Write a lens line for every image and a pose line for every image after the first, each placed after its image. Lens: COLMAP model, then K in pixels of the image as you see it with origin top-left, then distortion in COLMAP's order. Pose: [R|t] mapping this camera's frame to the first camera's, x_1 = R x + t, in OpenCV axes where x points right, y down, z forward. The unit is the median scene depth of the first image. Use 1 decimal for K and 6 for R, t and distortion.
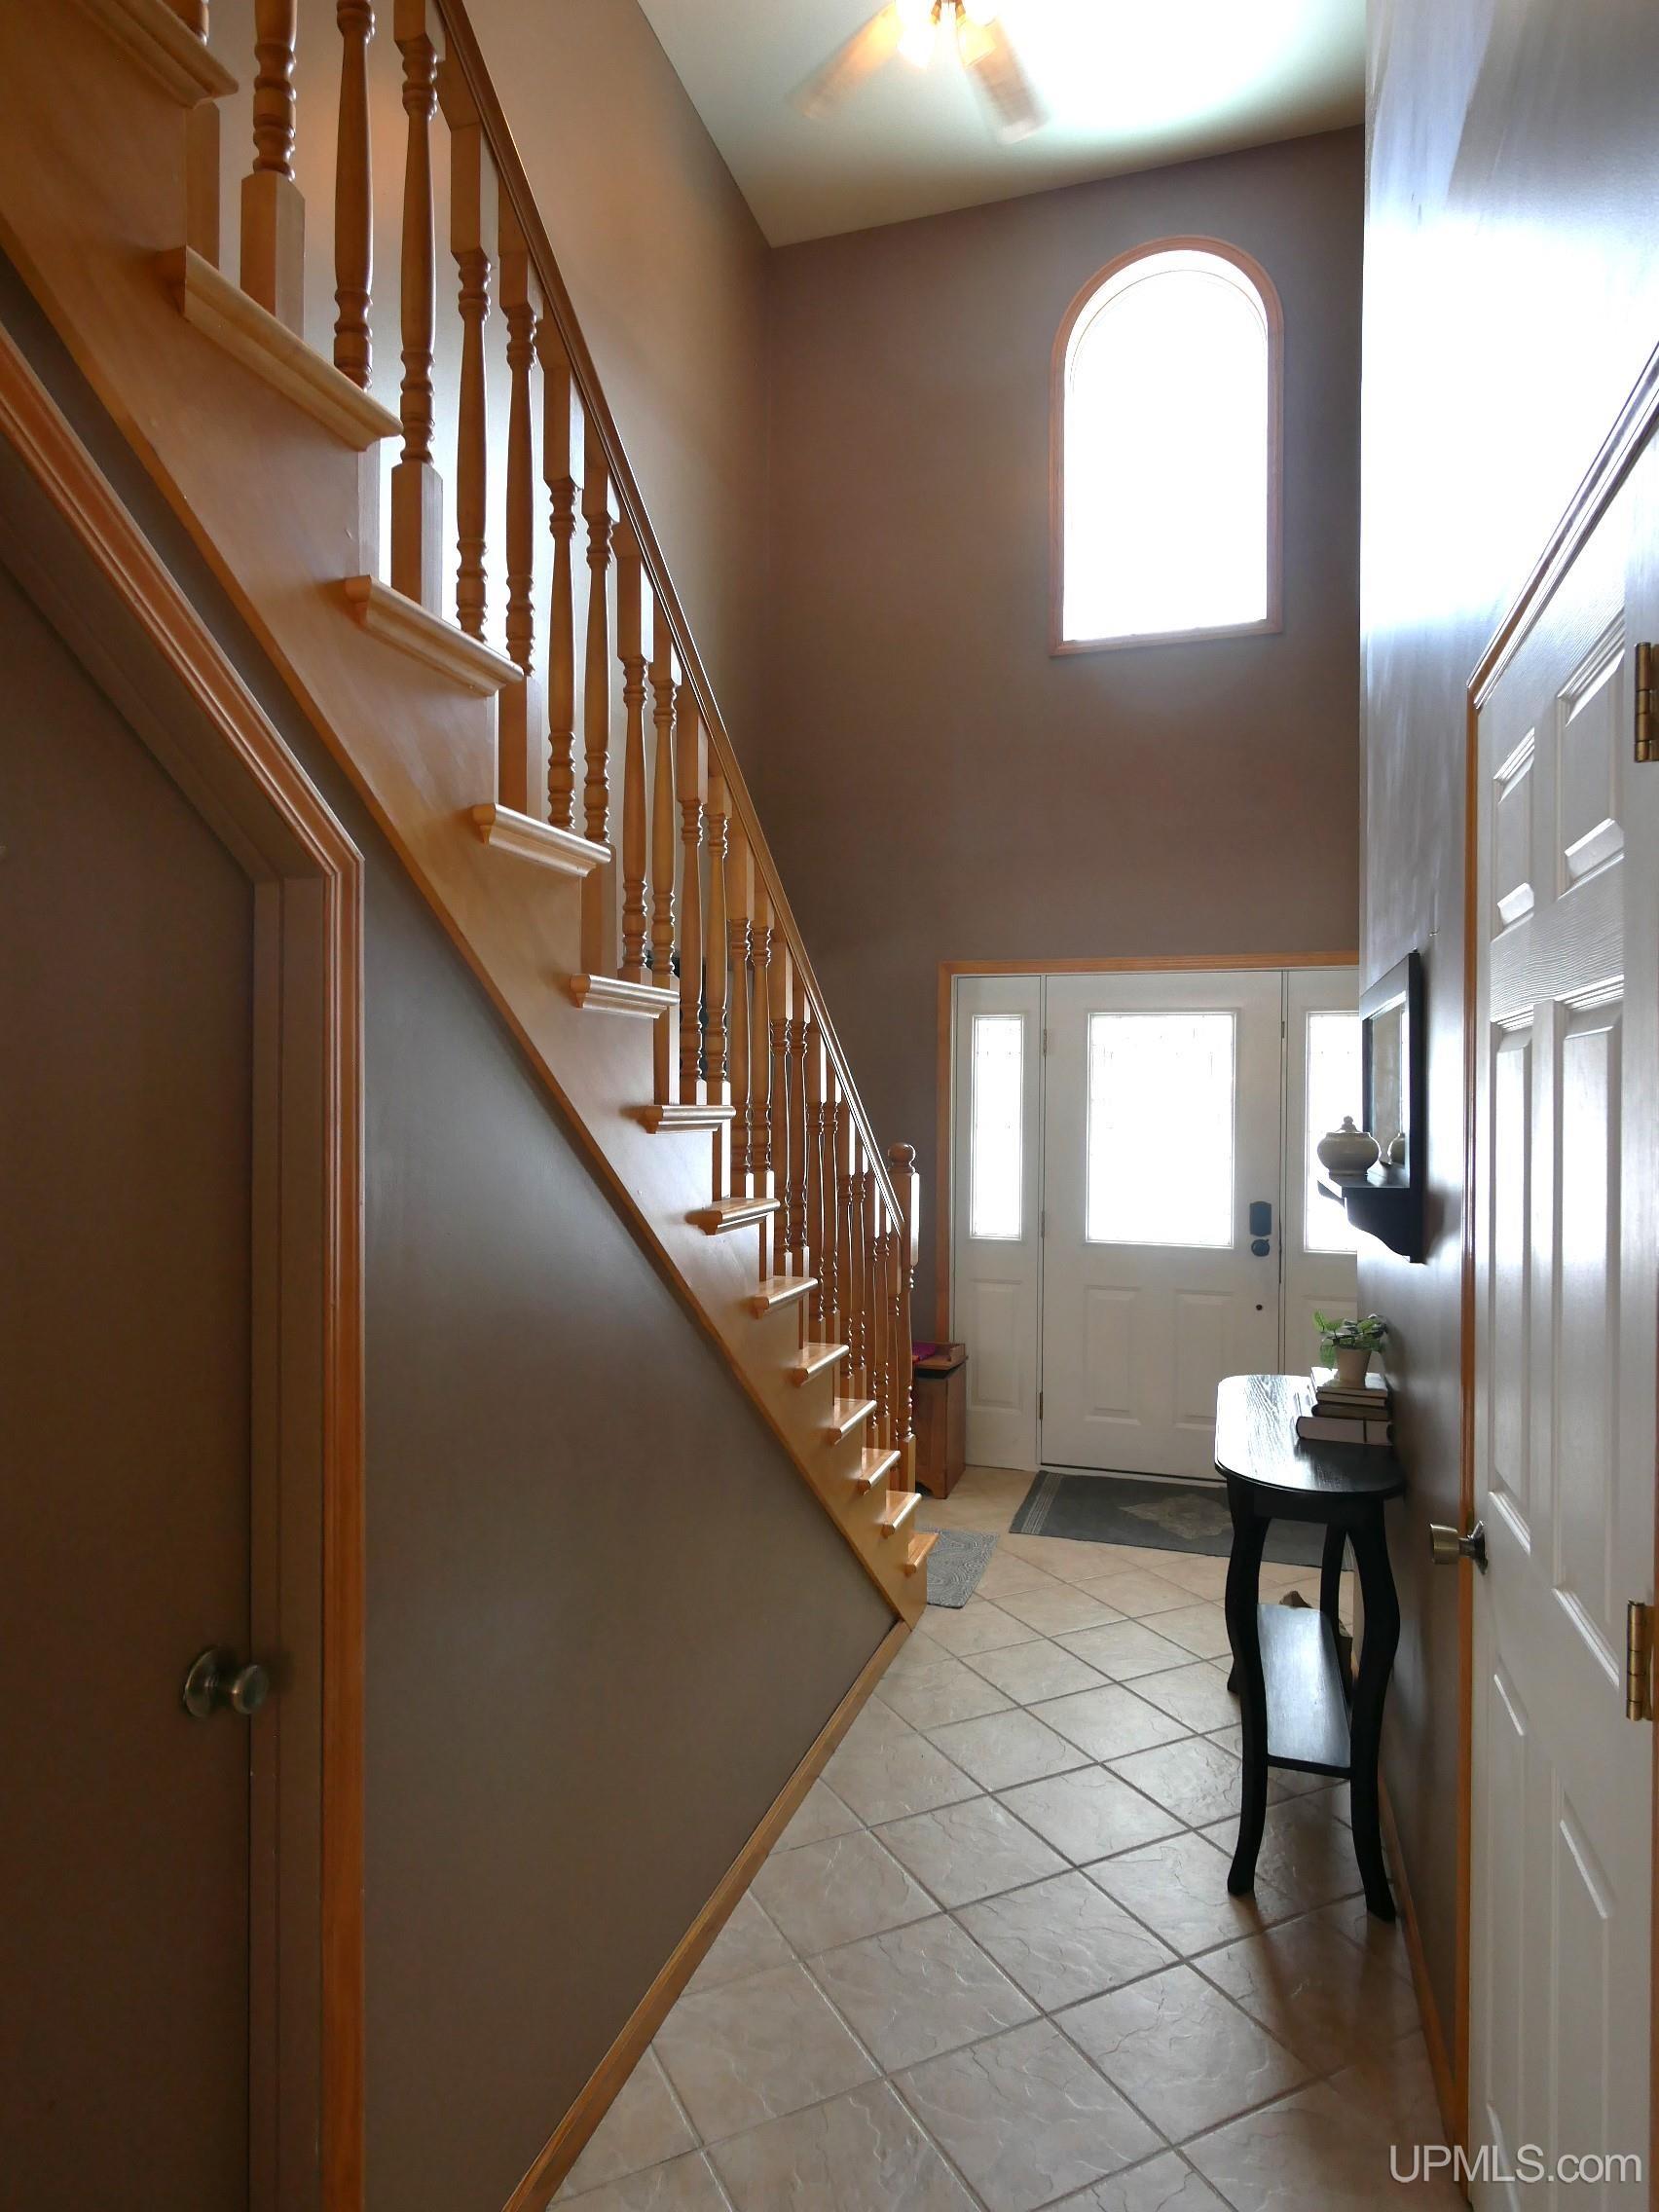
lens RADIAL K [[1270.0, 0, 827.7], [0, 1270.0, 1107.2], [0, 0, 1]] dist [0.021376, 0.000429]
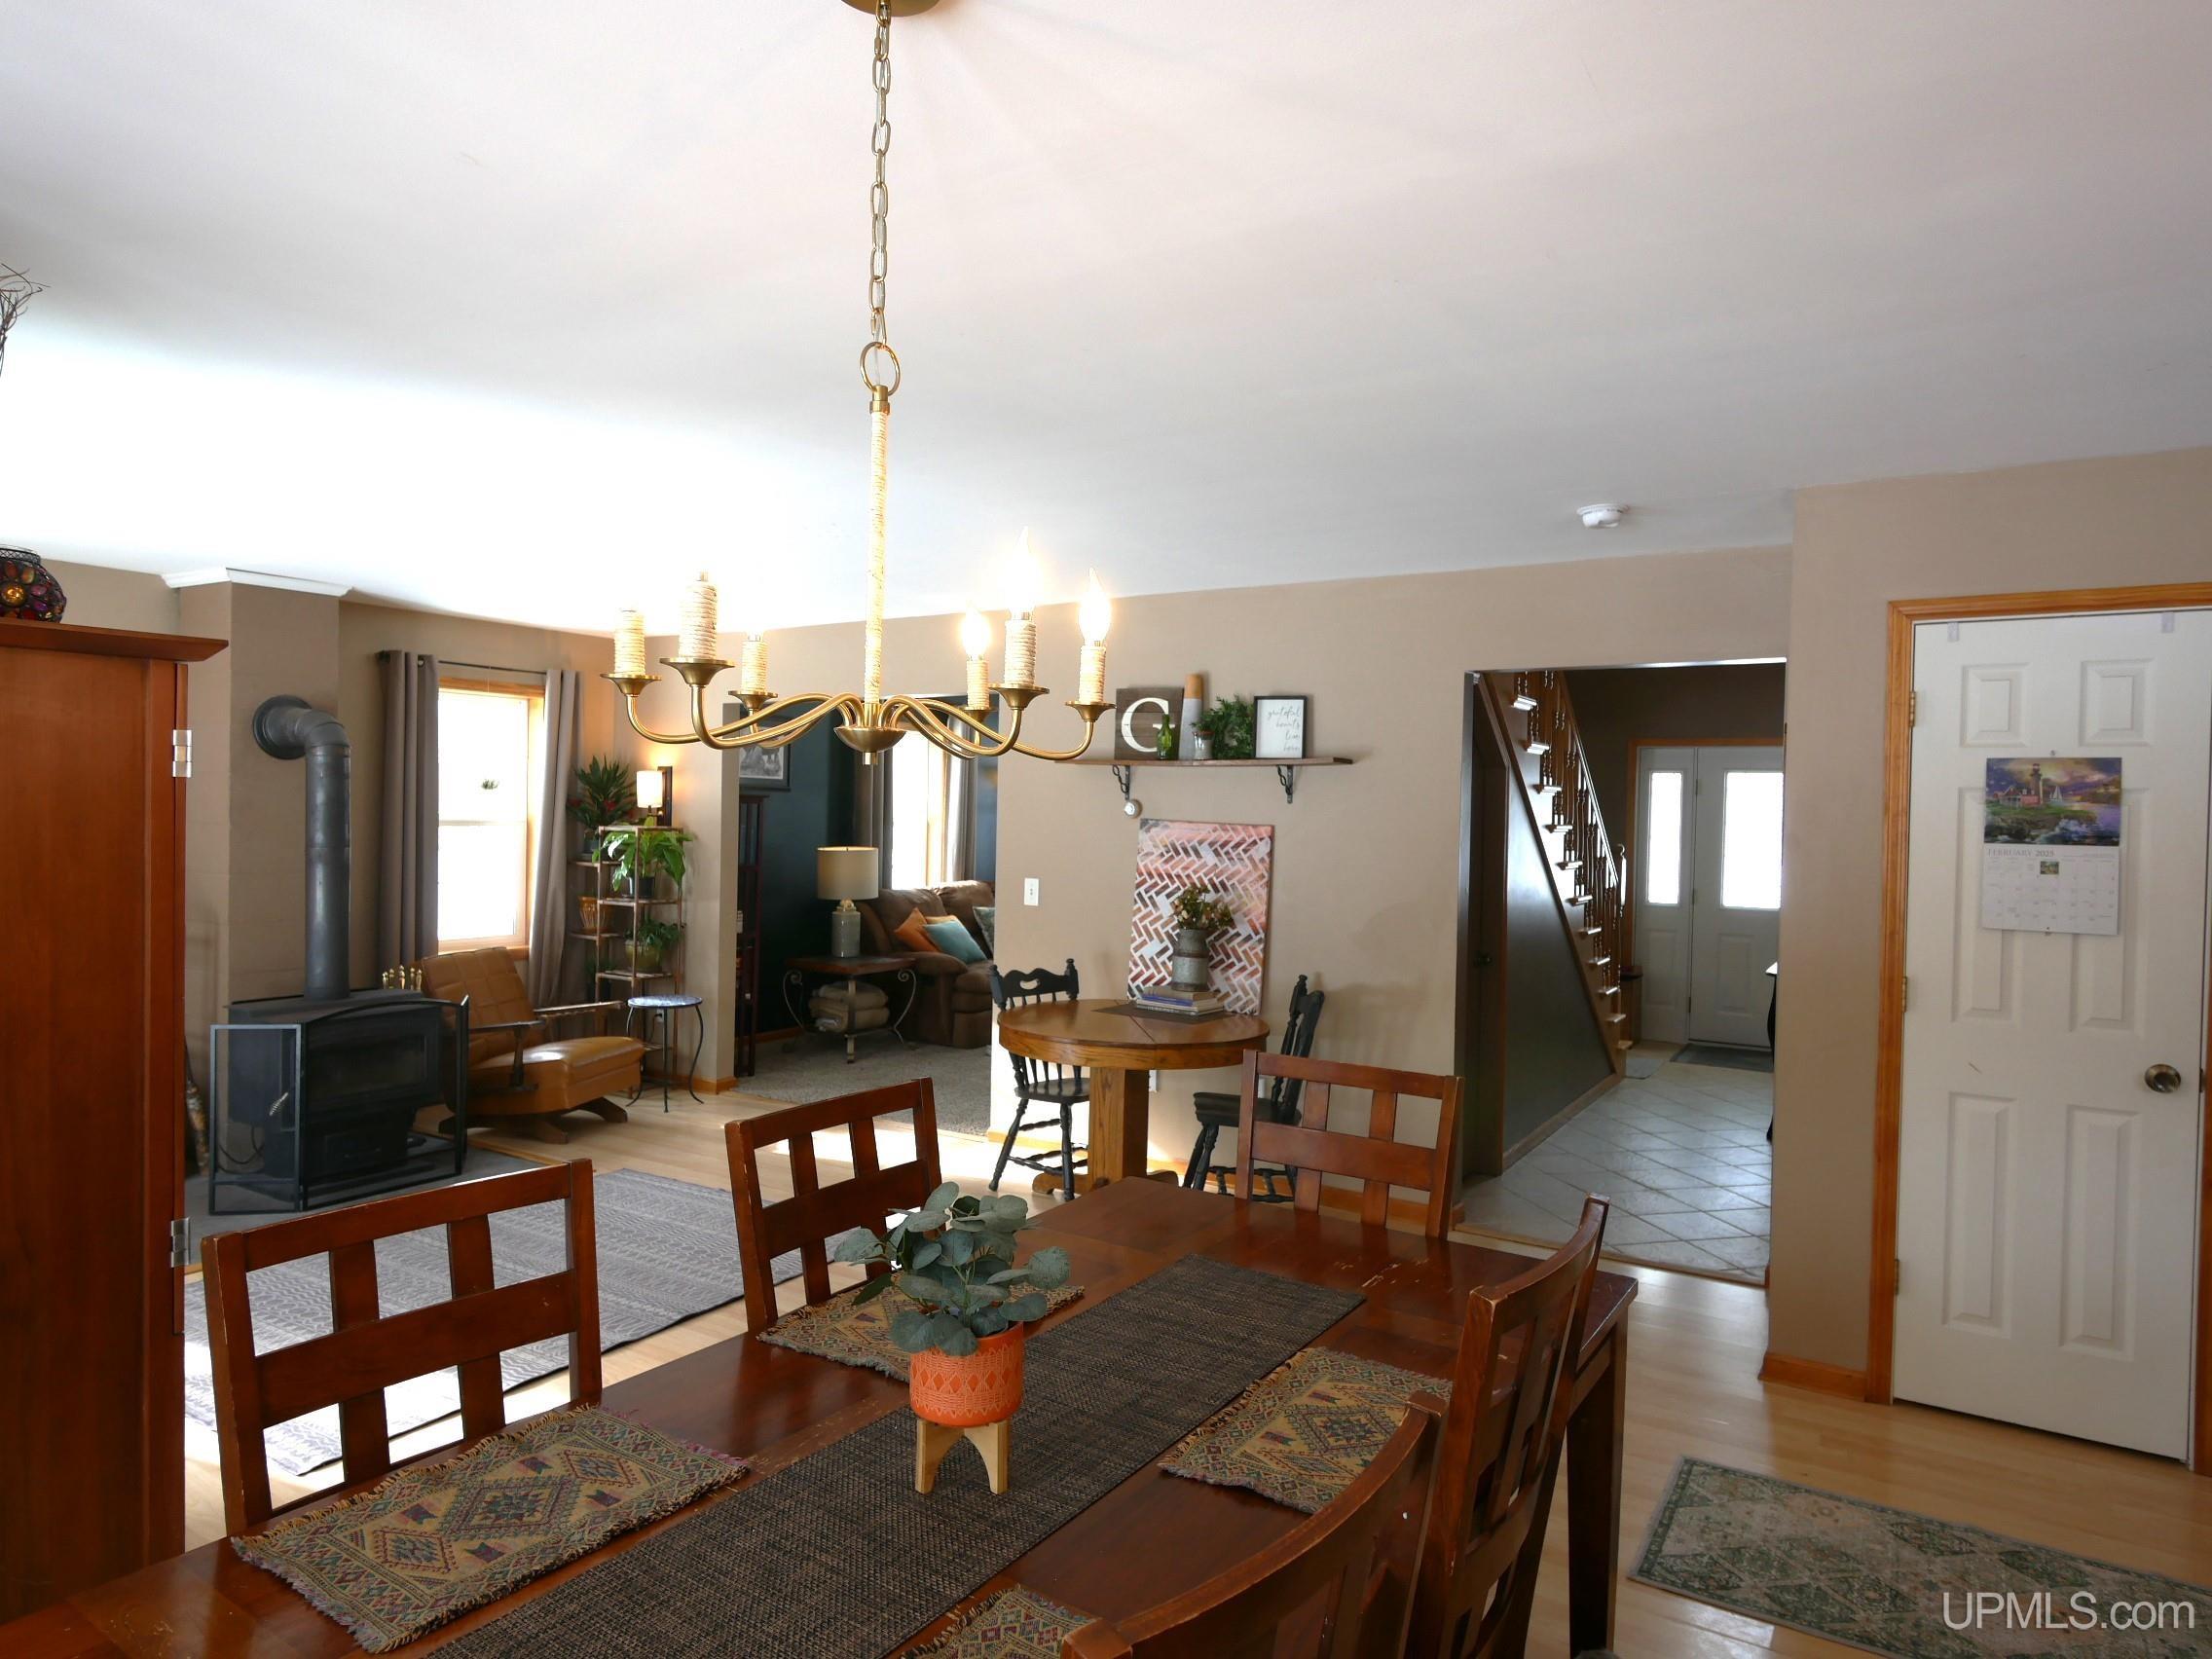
lens RADIAL K [[1356.7, 0, 1107.9], [0, 1356.7, 830.5], [0, 0, 1]] dist [-0.003000, 0.000455]
pose [[0.969936, 0.019145, -0.242606, -0.160558], [-0.016621, 0.999784, 0.012447, -0.004301], [0.242792, -0.008040, 0.970045, -1.003649]]
